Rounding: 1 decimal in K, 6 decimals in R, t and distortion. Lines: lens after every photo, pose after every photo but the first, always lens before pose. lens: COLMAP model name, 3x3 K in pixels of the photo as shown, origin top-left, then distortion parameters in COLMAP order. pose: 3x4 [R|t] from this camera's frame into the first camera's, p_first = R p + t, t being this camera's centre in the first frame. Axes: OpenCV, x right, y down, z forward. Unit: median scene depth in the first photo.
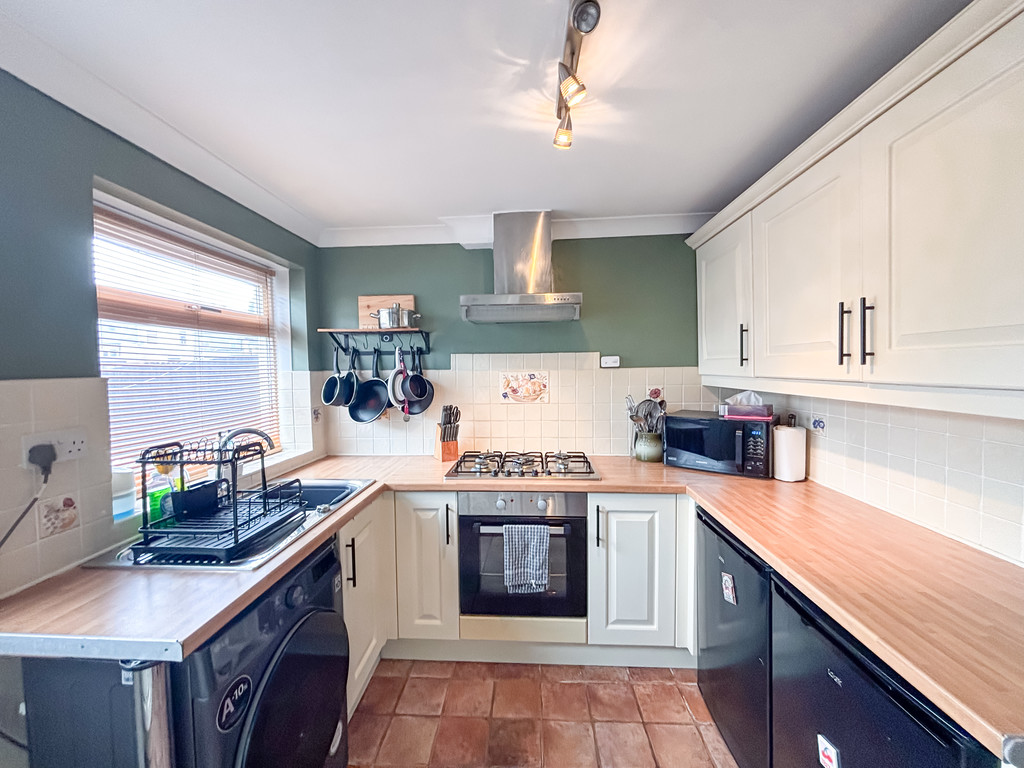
lens RADIAL K [[410.2, 0, 509.0], [0, 410.2, 384.7], [0, 0, 1]] dist [-0.000468, -0.000931]
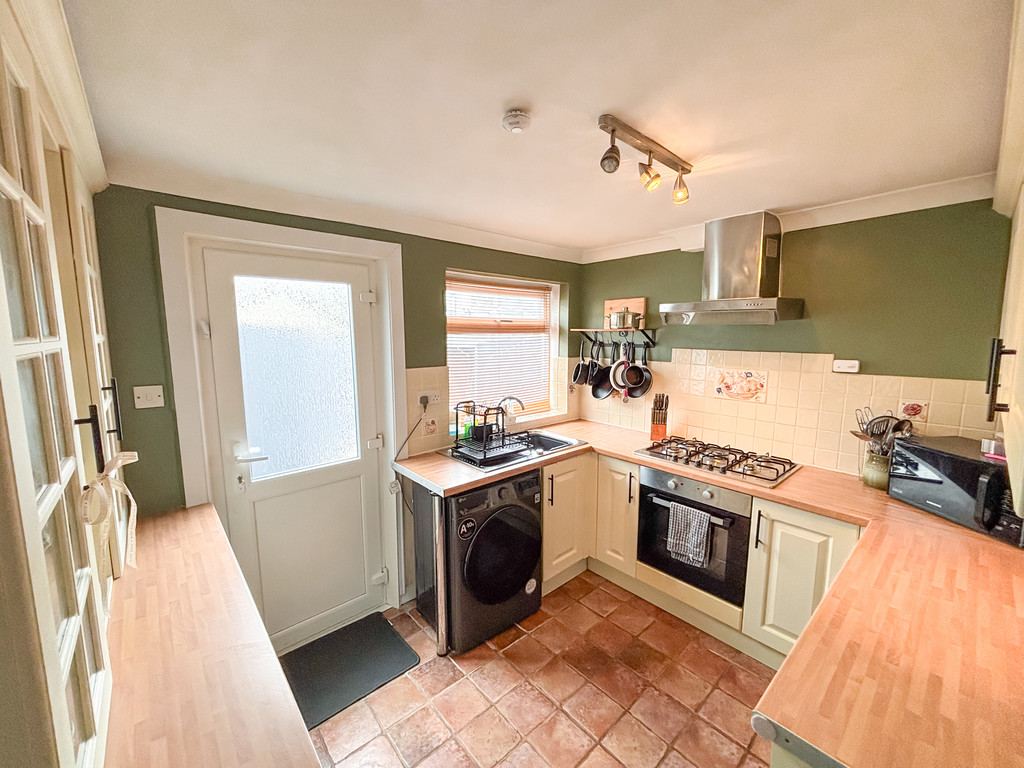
lens RADIAL K [[410.2, 0, 513.5], [0, 410.2, 383.3], [0, 0, 1]] dist [-0.000468, -0.000931]
pose [[0.704771, 0.102252, -0.702028, 0.460271], [-0.041387, 0.993799, 0.103200, -0.101580], [0.708227, -0.043677, 0.704632, -0.149227]]
